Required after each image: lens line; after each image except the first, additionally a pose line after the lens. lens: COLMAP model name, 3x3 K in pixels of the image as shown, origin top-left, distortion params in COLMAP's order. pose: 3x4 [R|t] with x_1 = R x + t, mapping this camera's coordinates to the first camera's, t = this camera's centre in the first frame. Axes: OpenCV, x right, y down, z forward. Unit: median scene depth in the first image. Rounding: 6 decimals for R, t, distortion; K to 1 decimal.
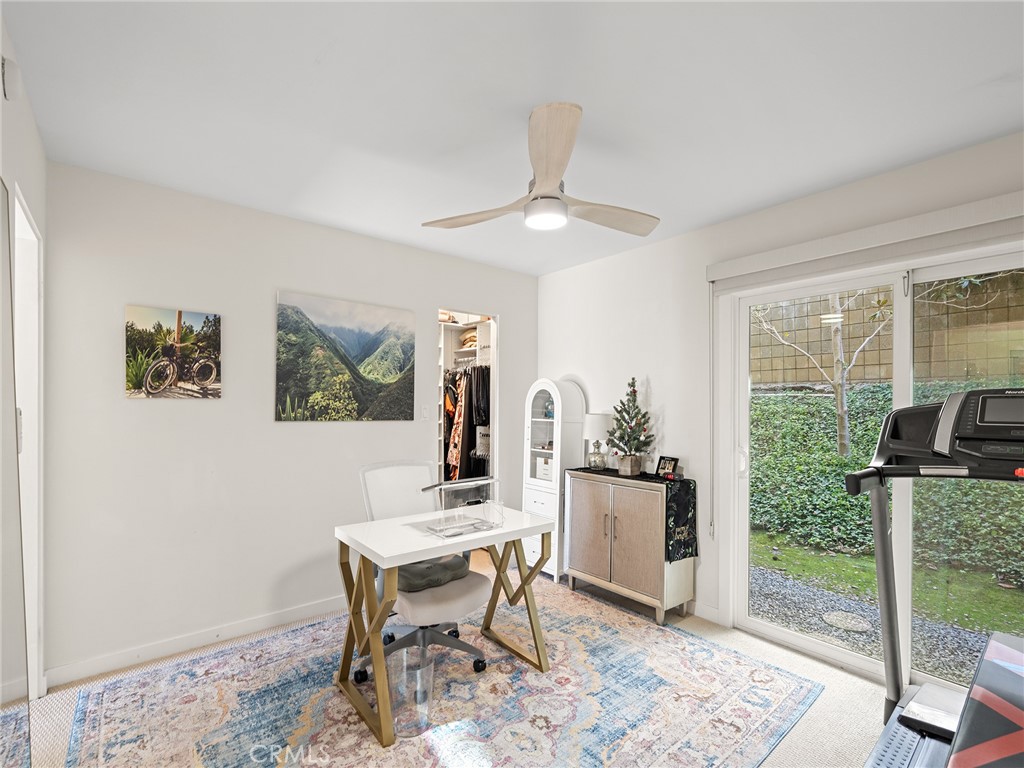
lens RADIAL K [[475.3, 0, 508.9], [0, 475.3, 407.5], [0, 0, 1]] dist [0.001786, 0.000384]
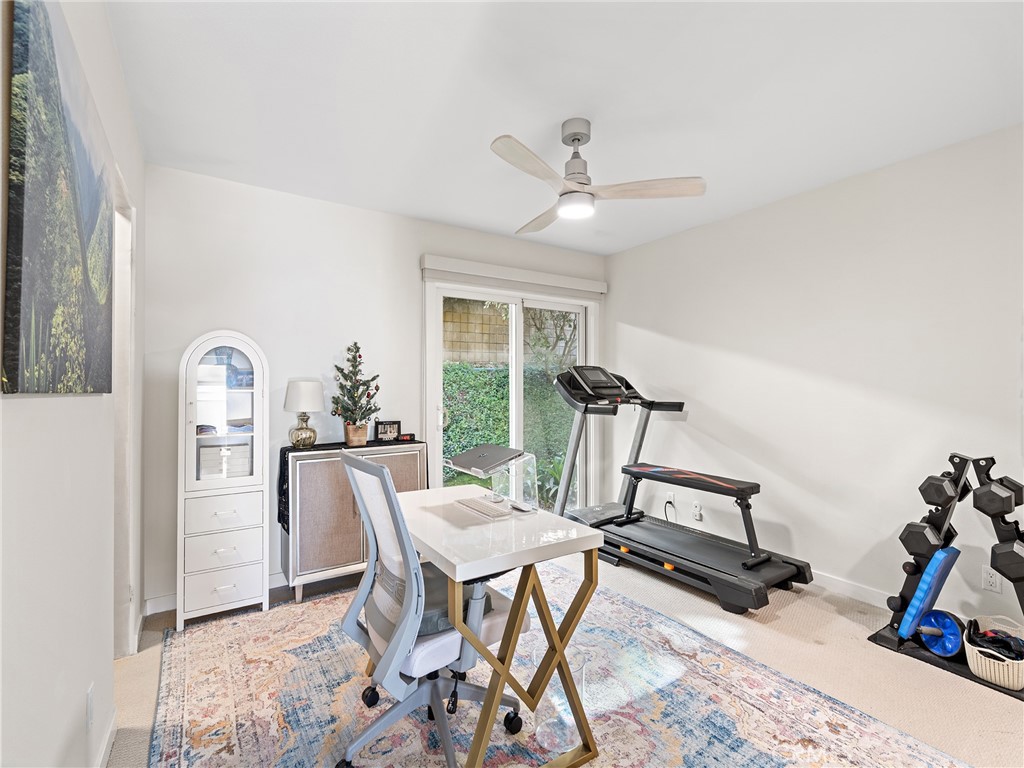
lens RADIAL K [[475.3, 0, 508.7], [0, 475.3, 383.4], [0, 0, 1]] dist [0.001786, 0.000384]
pose [[0.091184, -0.005412, 0.995819, -0.657231], [0.002177, 0.999984, 0.005236, 0.014711], [-0.995832, 0.001690, 0.091194, 0.608131]]
